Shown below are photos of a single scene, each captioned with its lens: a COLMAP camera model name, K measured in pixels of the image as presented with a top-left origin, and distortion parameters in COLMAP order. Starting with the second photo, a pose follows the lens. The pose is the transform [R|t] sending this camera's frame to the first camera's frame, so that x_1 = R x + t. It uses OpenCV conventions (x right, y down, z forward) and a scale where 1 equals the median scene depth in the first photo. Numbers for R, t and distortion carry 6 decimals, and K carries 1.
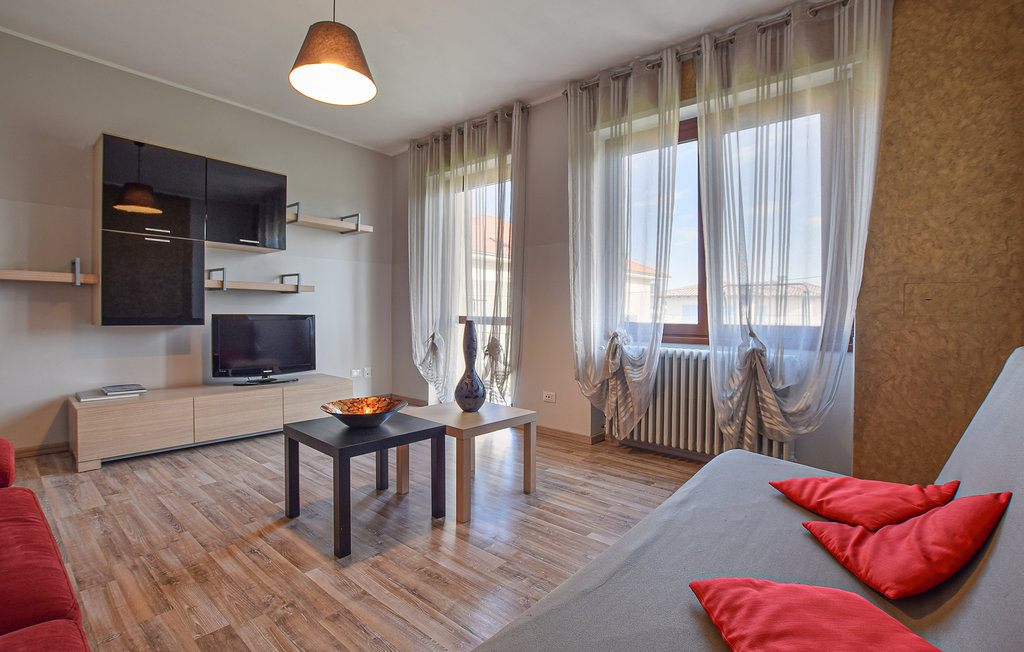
lens RADIAL K [[452.5, 0, 512.0], [0, 452.5, 326.0], [0, 0, 1]] dist [-0.021434, 0.000260]
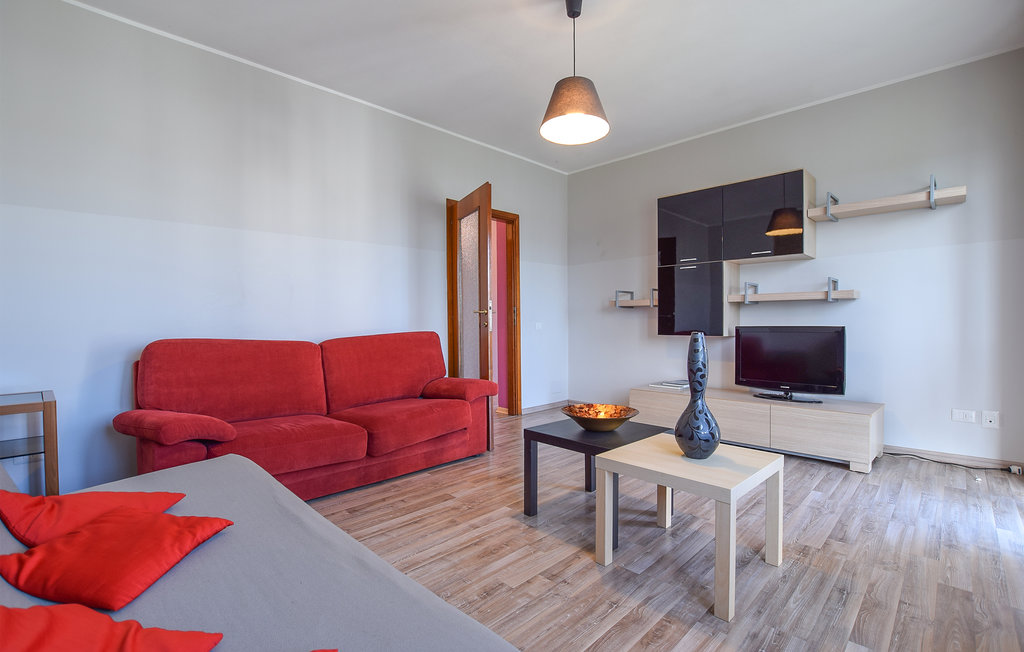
lens RADIAL K [[456.9, 0, 512.6], [0, 456.9, 341.7], [0, 0, 1]] dist [-0.012986, 0.000113]
pose [[-0.084412, 0.026424, -0.996081, 0.700322], [-0.021526, 0.999367, 0.028335, -0.012550], [0.996198, 0.023833, -0.083790, 0.810956]]
